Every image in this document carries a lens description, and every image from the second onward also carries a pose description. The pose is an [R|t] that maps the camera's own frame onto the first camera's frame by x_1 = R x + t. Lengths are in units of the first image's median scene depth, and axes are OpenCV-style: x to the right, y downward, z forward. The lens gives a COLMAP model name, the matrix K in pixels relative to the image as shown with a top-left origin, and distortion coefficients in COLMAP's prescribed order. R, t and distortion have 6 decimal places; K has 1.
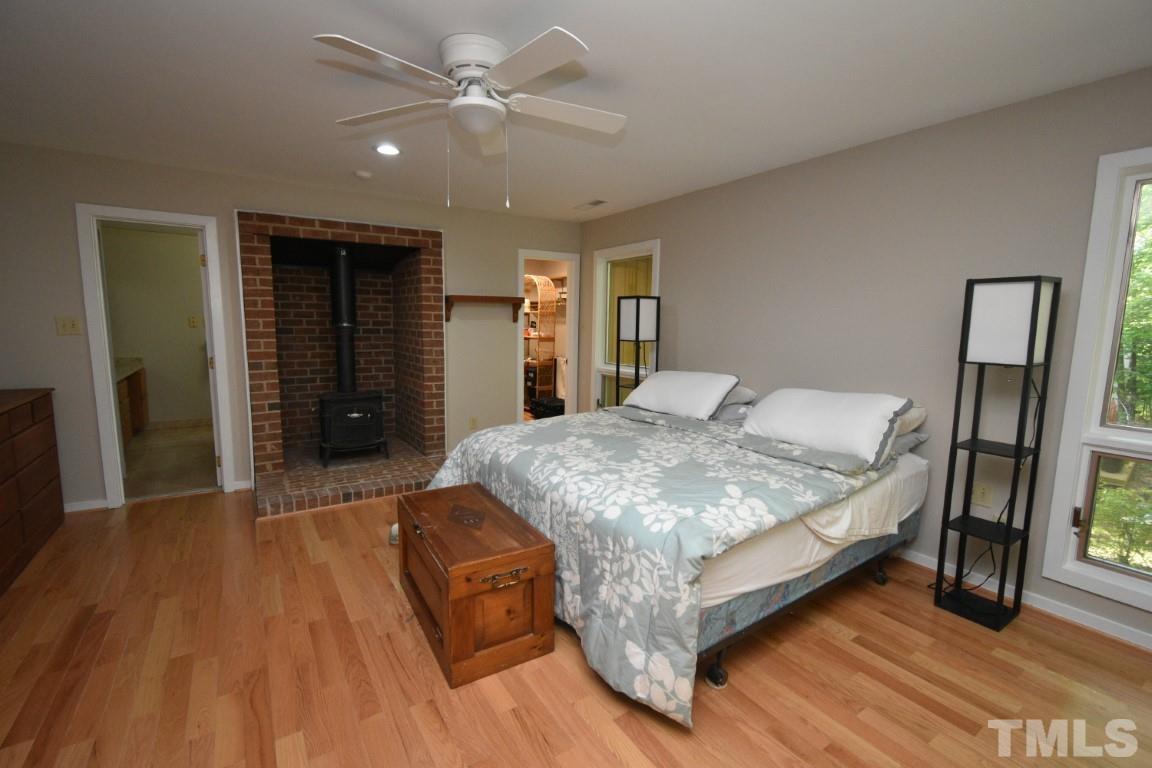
lens RADIAL K [[515.7, 0, 578.6], [0, 515.7, 384.4], [0, 0, 1]] dist [0.005043, -0.002406]
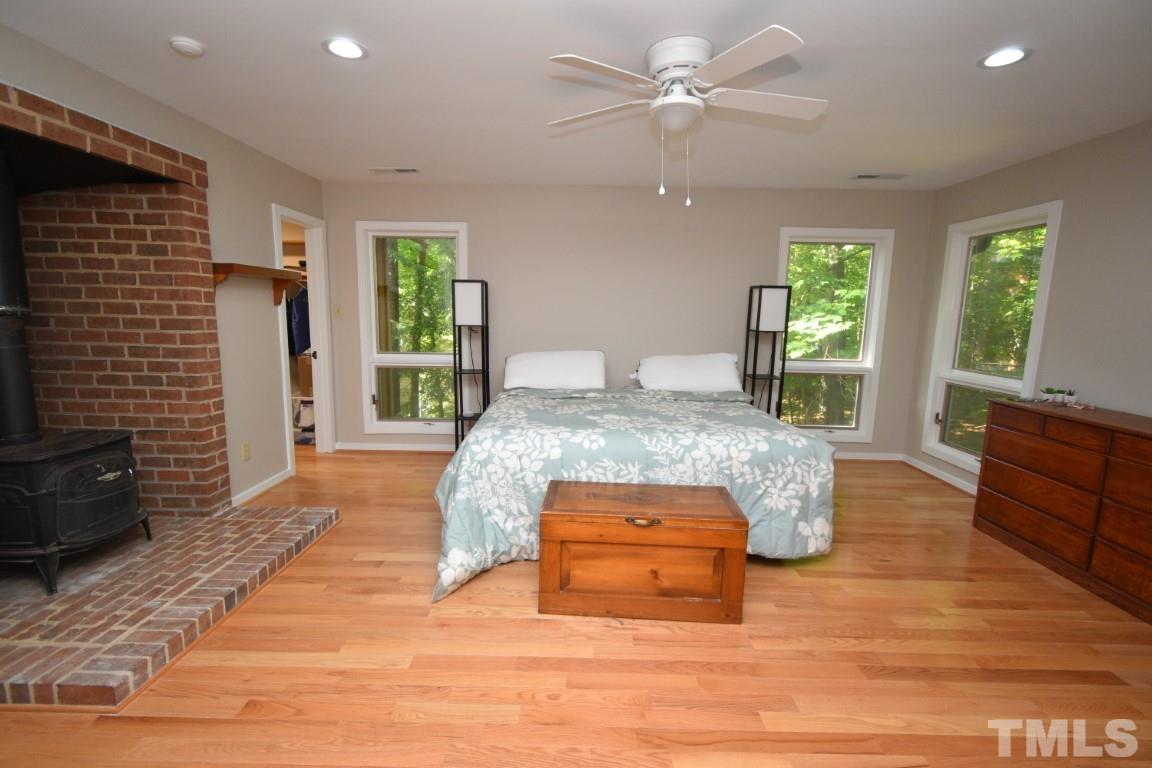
lens RADIAL K [[515.7, 0, 577.8], [0, 515.7, 386.0], [0, 0, 1]] dist [0.005043, -0.002406]
pose [[0.547539, -0.122920, 0.827703, -0.619587], [0.092435, 0.991983, 0.086169, -0.036744], [-0.831659, 0.029328, 0.554511, 0.295627]]
